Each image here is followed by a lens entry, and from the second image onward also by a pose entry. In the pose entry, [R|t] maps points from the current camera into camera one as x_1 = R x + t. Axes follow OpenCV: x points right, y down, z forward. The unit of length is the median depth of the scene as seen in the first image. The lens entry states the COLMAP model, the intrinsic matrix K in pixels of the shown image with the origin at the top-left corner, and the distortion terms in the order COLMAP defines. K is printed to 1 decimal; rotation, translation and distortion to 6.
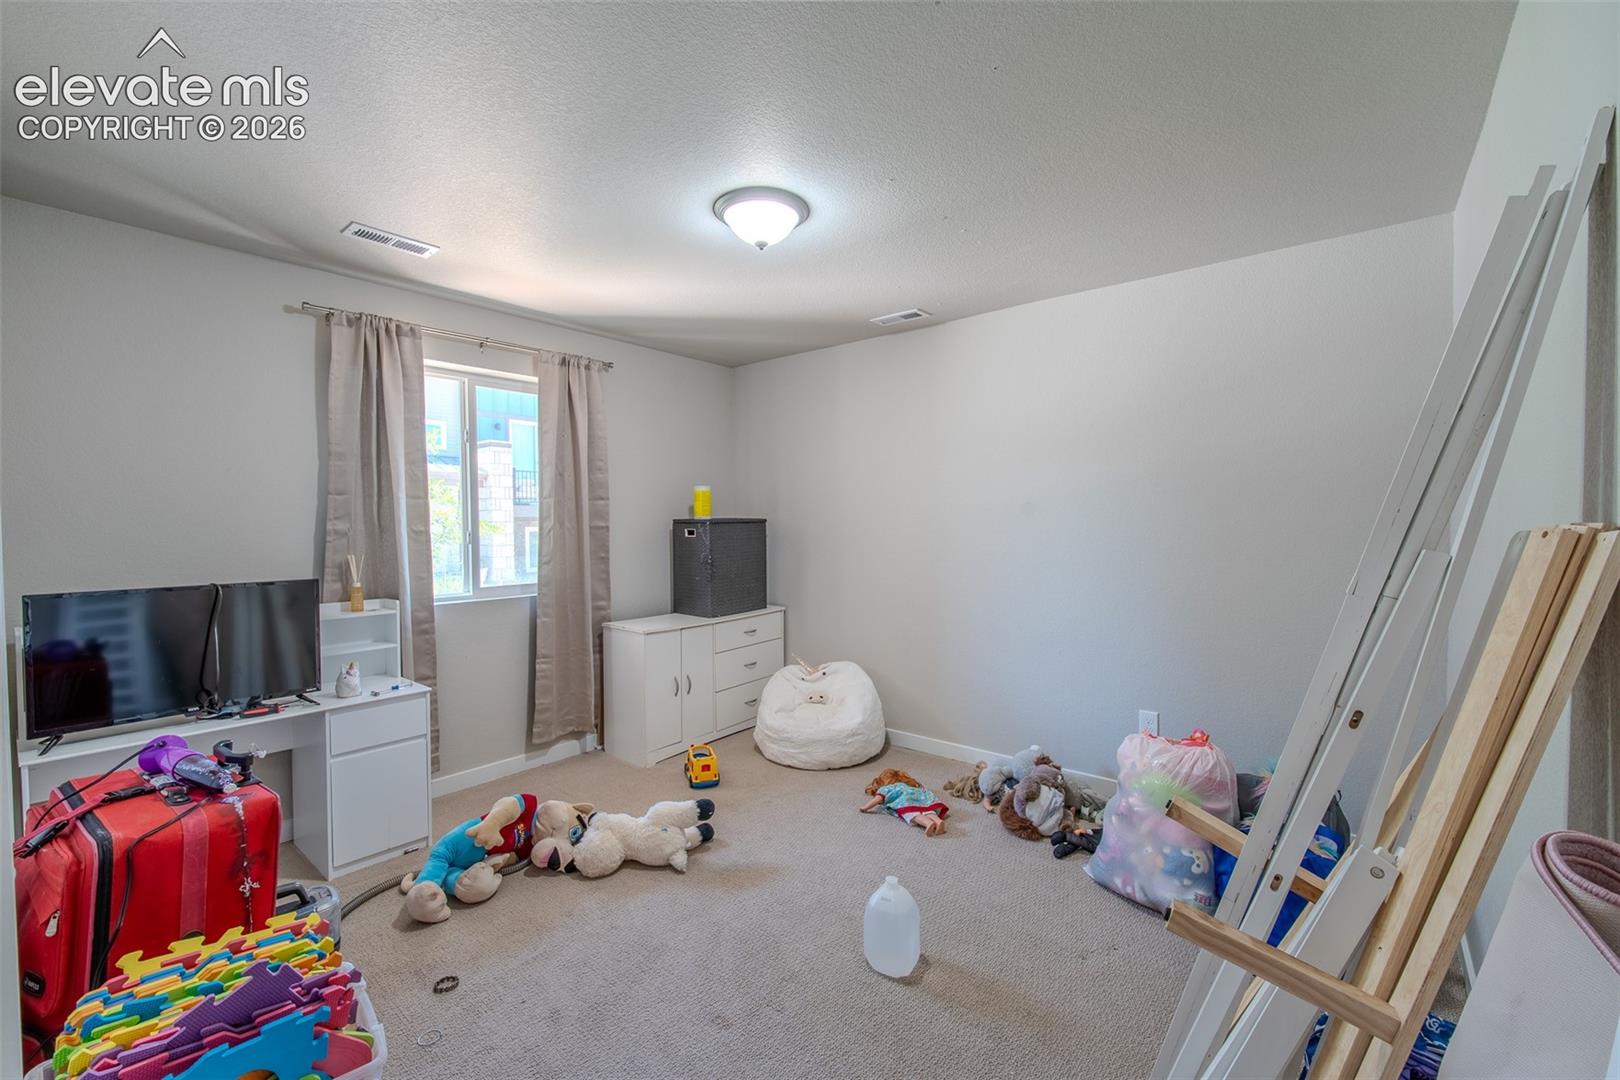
lens RADIAL K [[667.3, 0, 820.4], [0, 667.3, 542.4], [0, 0, 1]] dist [0.002965, -0.000172]
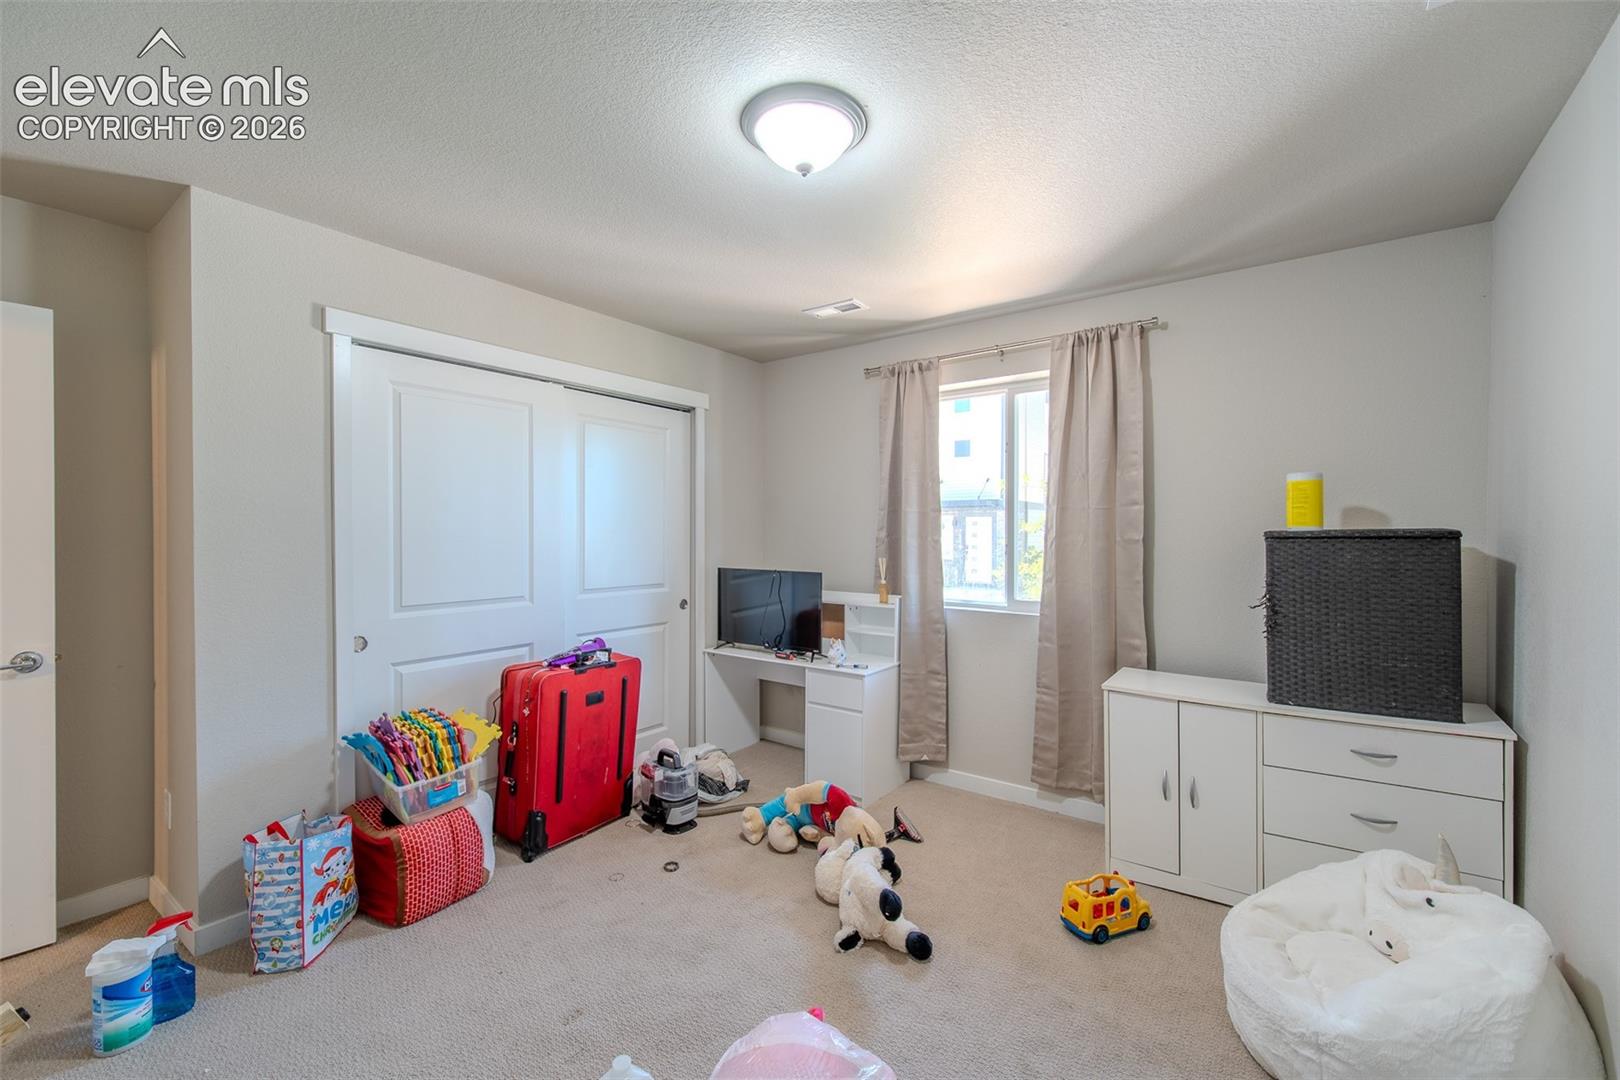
lens RADIAL K [[667.3, 0, 820.4], [0, 667.3, 542.4], [0, 0, 1]] dist [0.002965, -0.000172]
pose [[0.049383, 0.017493, -0.998627, 0.497053], [-0.037361, 0.999179, 0.015655, -0.023244], [0.998081, 0.036536, 0.049996, 0.735619]]
